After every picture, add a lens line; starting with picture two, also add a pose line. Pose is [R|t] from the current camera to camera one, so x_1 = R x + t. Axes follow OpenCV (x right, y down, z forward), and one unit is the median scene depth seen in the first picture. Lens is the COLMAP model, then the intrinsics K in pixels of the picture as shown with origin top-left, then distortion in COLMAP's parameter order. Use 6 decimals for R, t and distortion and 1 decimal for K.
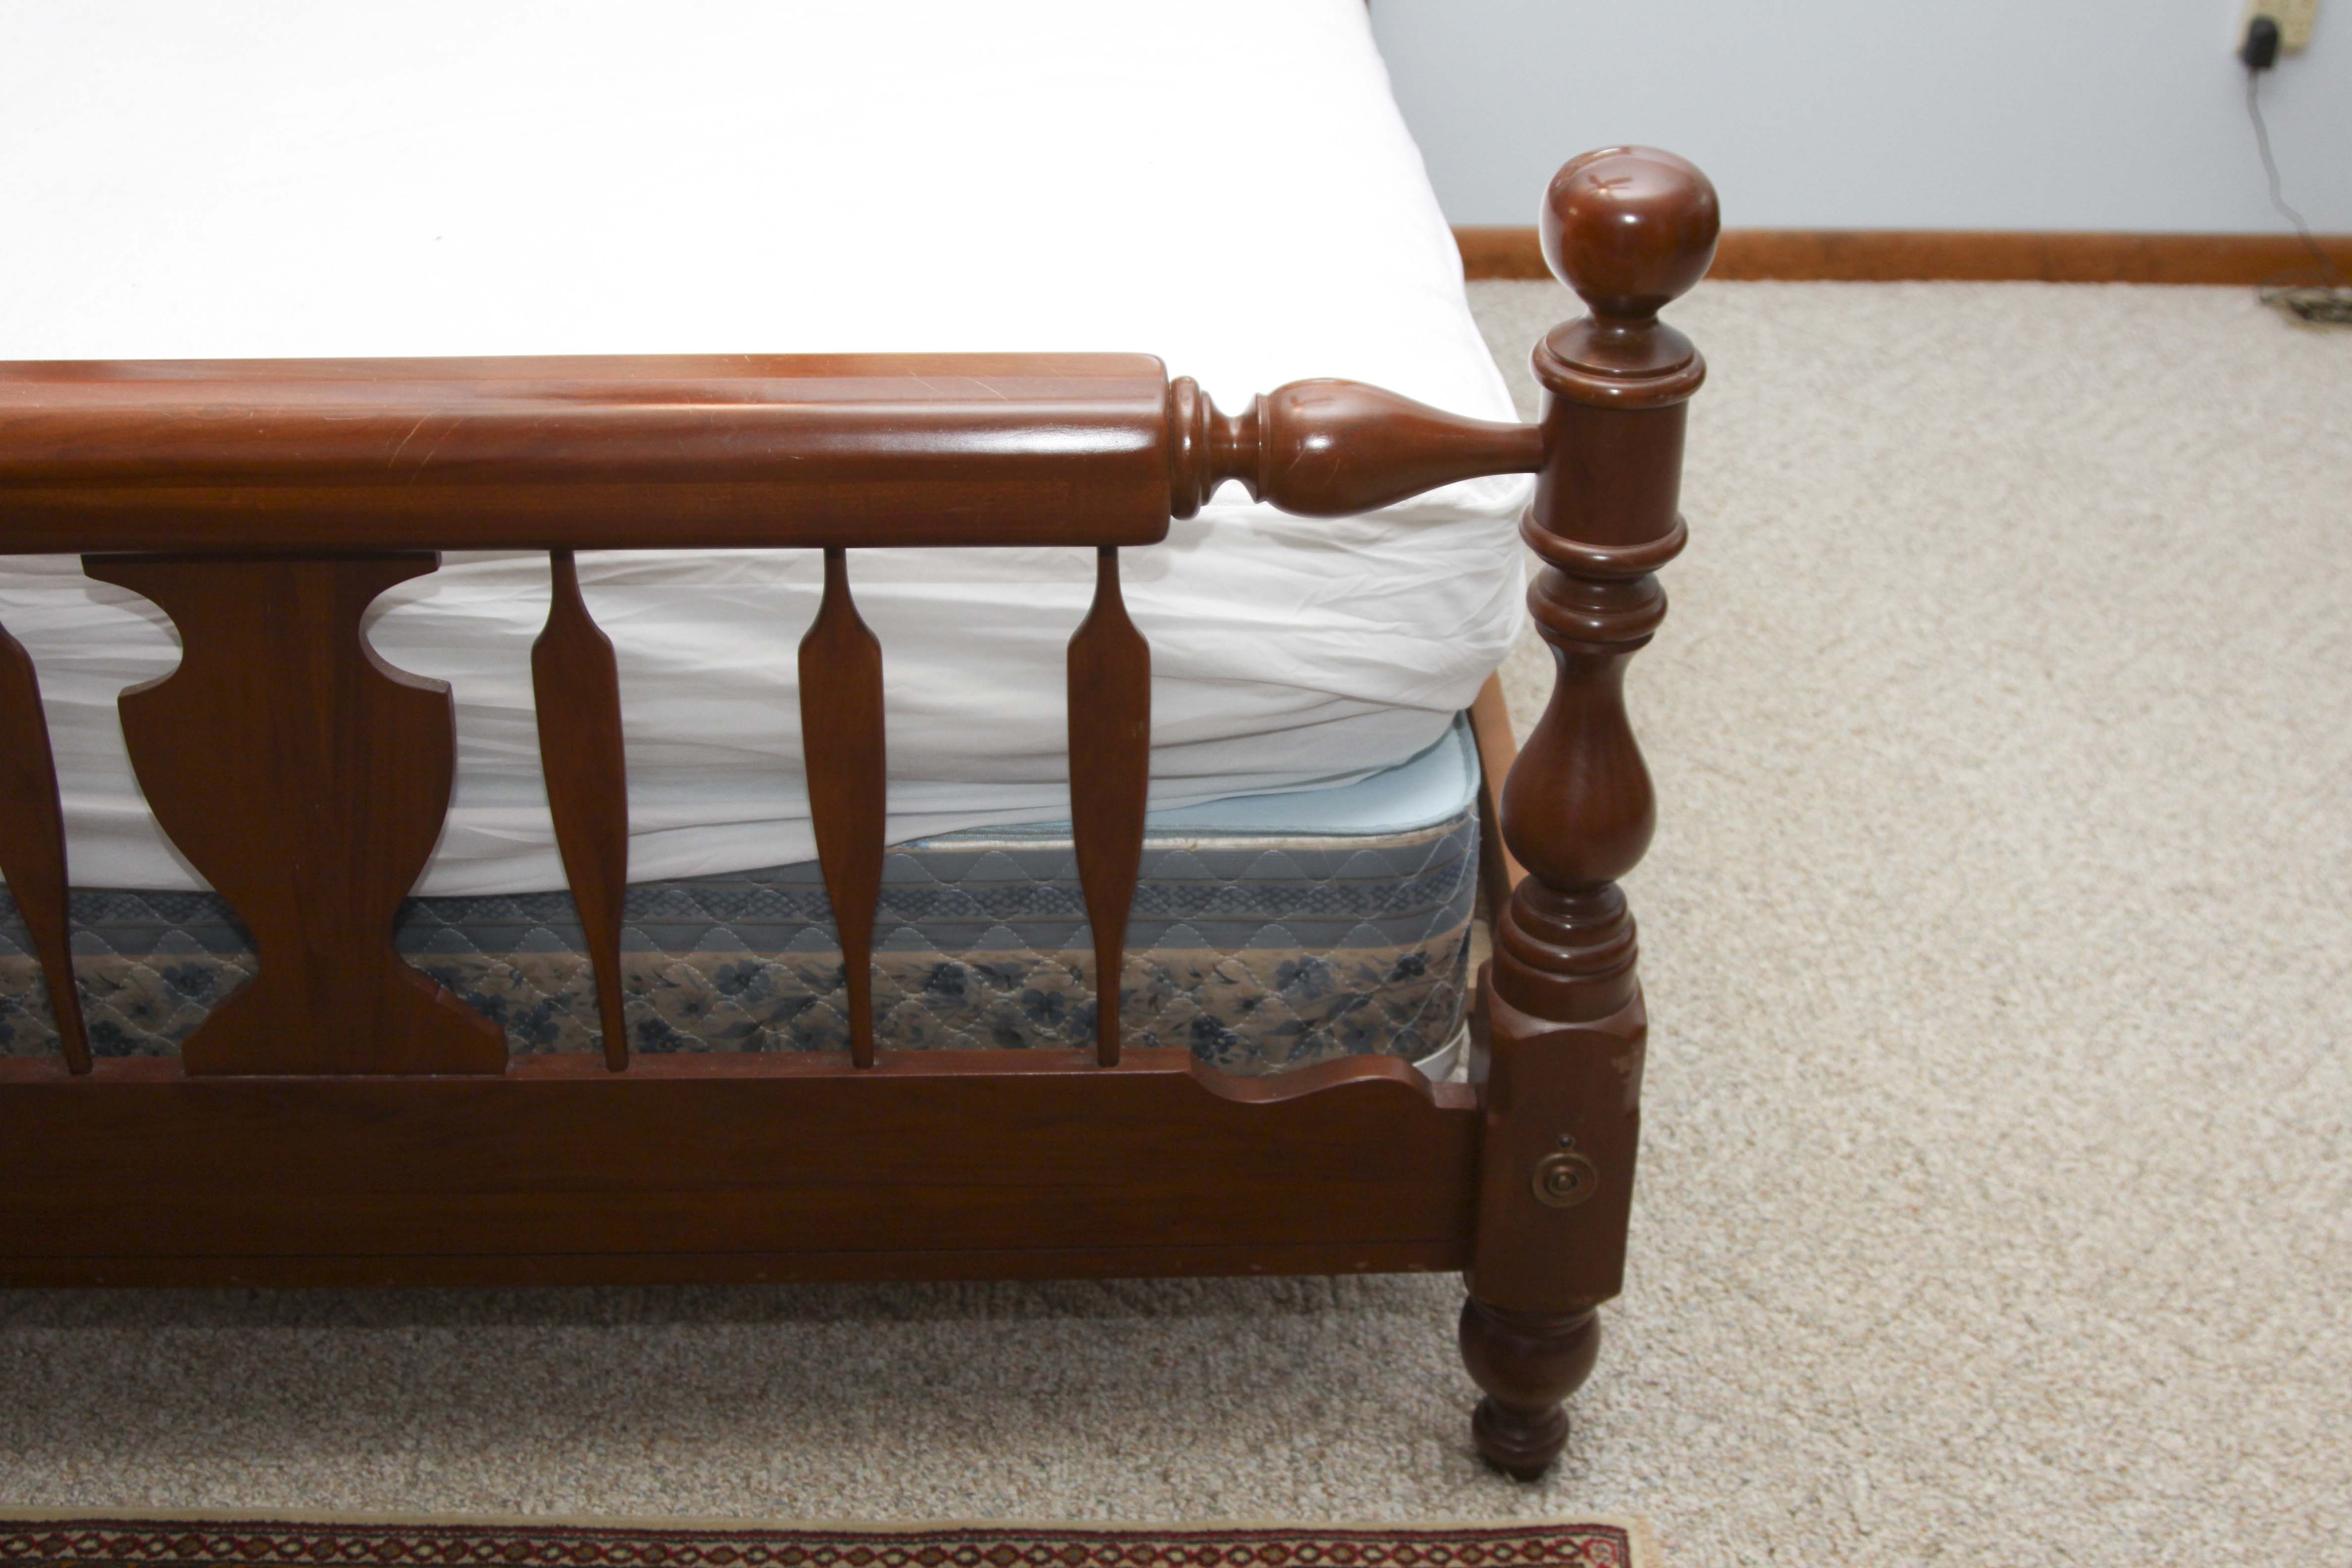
lens RADIAL K [[2878.0, 0, 1211.4], [0, 2878.0, 794.3], [0, 0, 1]] dist [-0.095776, 0.069908]
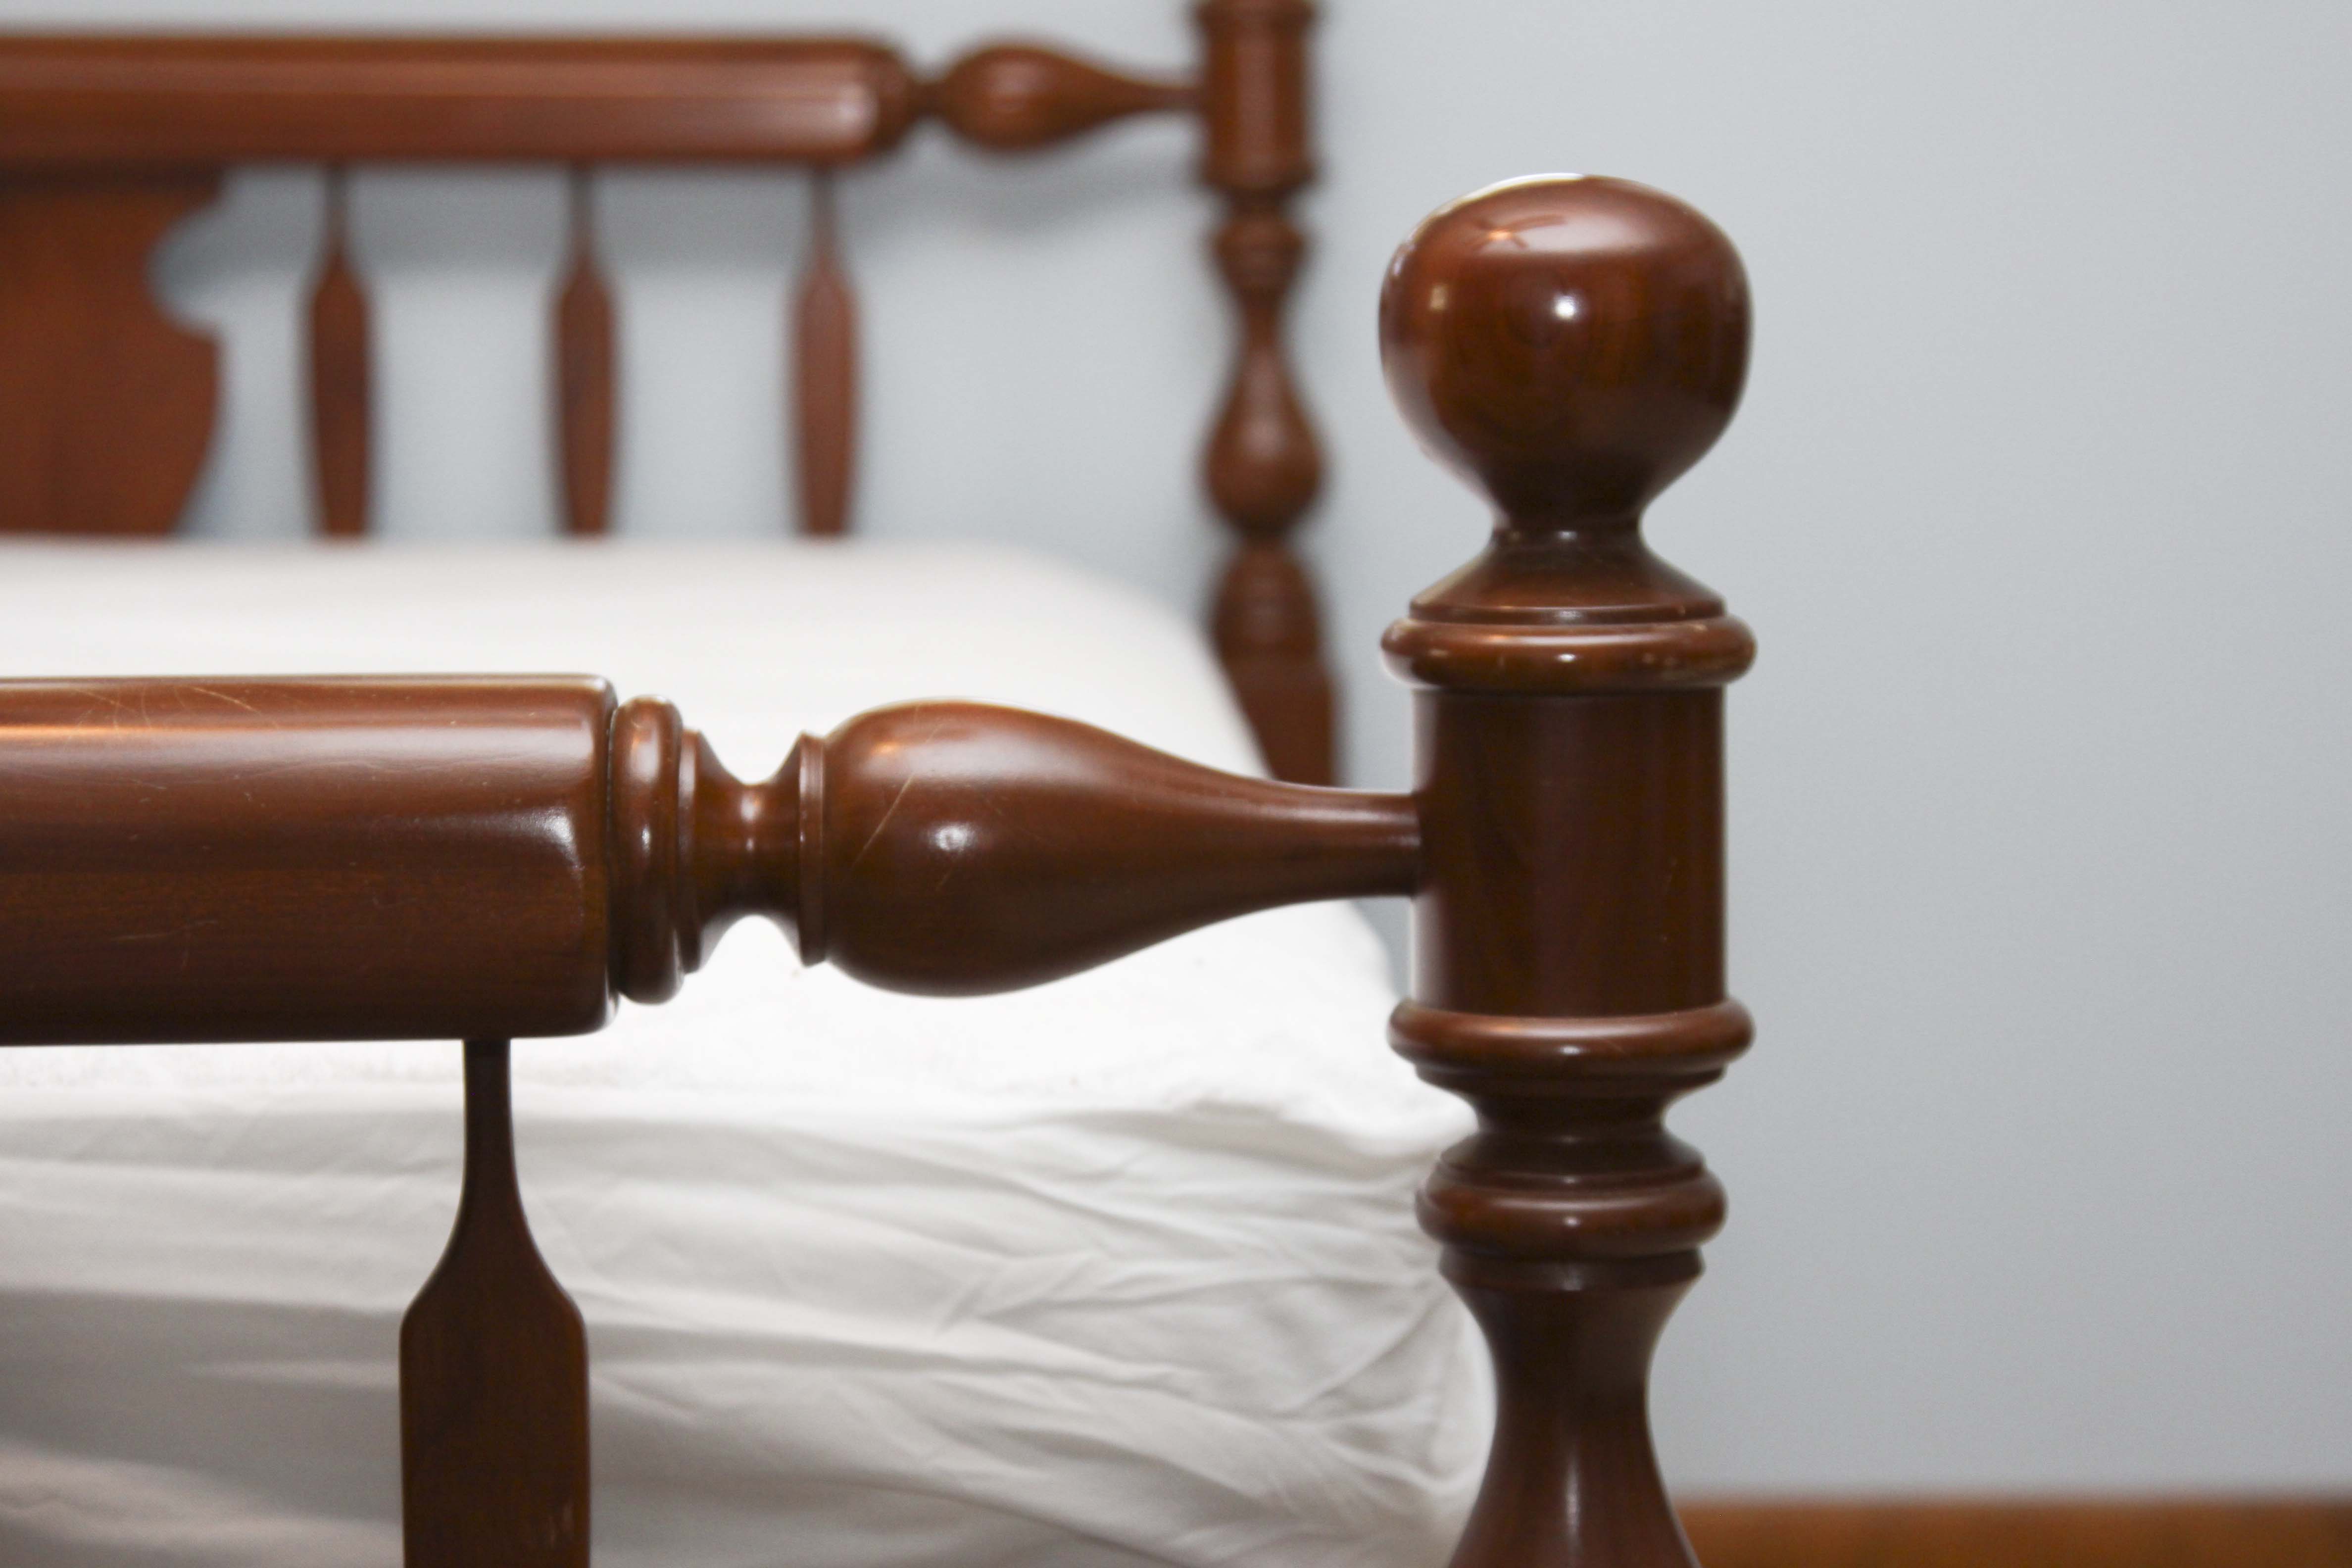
lens RADIAL K [[5803.5, 0, 1218.3], [0, 5803.5, 776.5], [0, 0, 1]] dist [0.198972, 0.071772]
pose [[0.999730, -0.022288, -0.006496, 0.070543], [0.017302, 0.901868, -0.431665, 0.219716], [0.015479, 0.431436, 0.902011, 0.114521]]
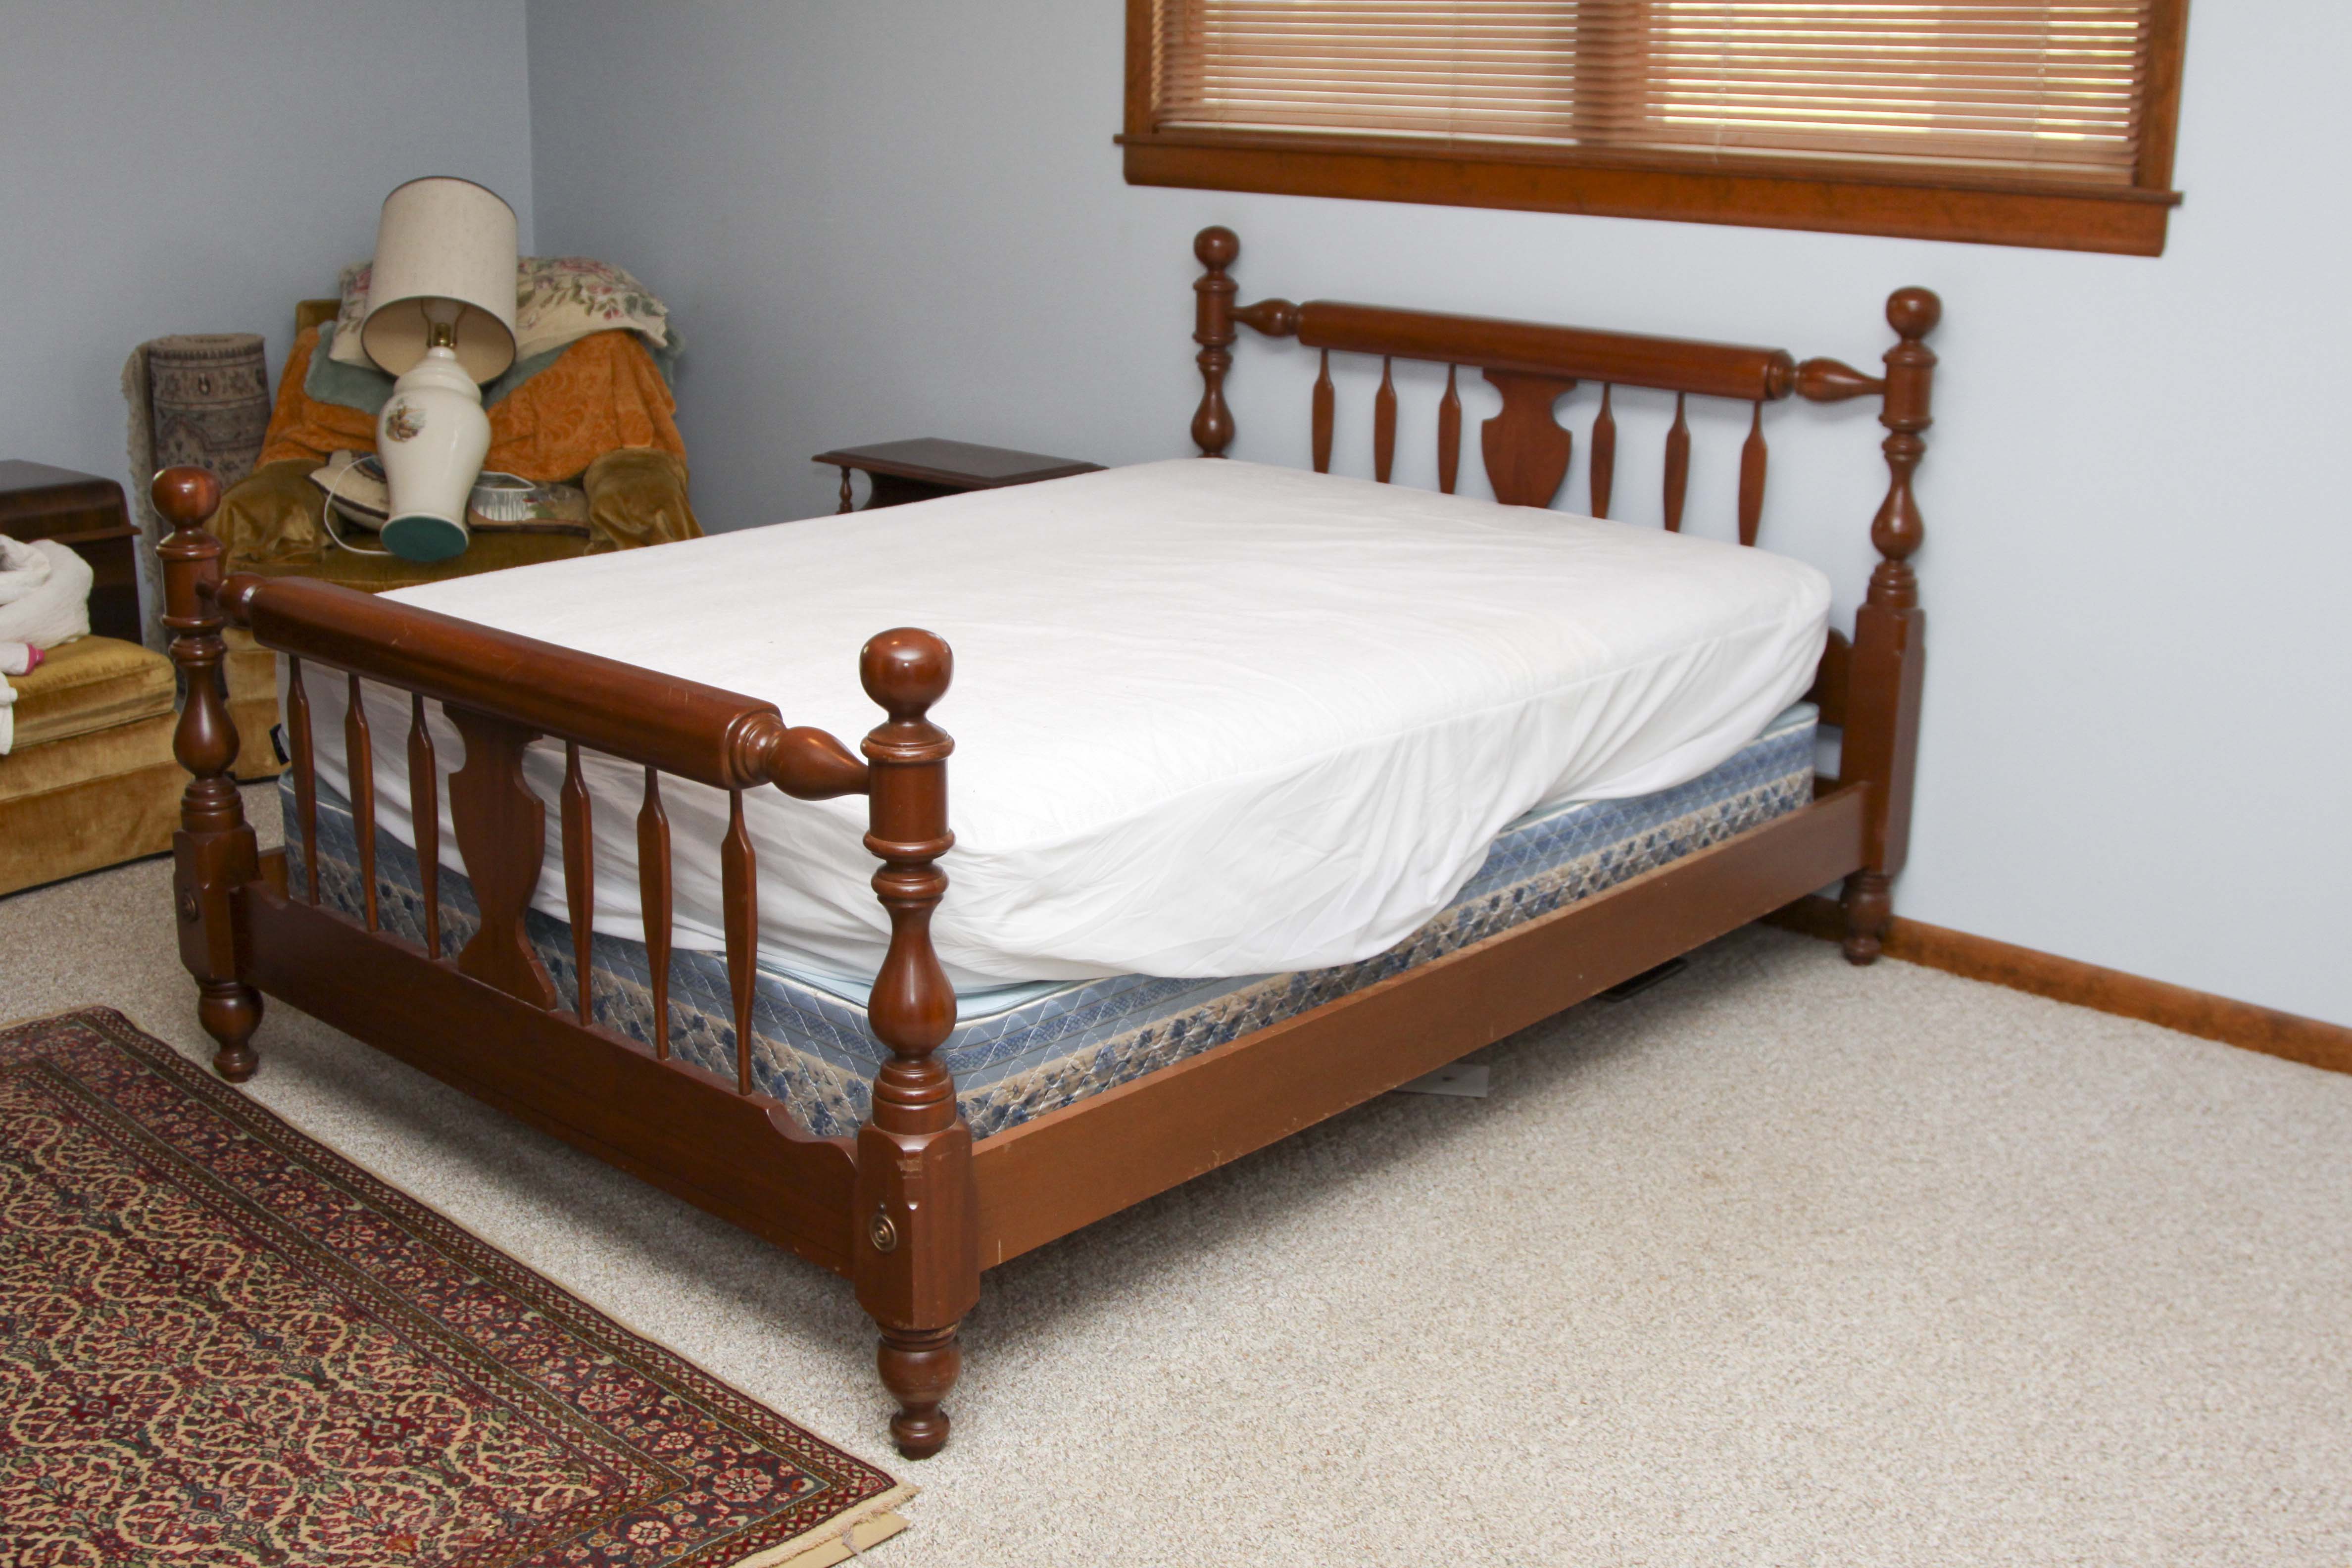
lens RADIAL K [[2549.7, 0, 1193.3], [0, 2549.7, 791.5], [0, 0, 1]] dist [-0.138845, 0.073861]
pose [[0.723501, 0.189044, -0.663935, 1.066440], [-0.360958, 0.923418, -0.130415, 0.022859], [0.588435, 0.334008, 0.736331, -0.072811]]
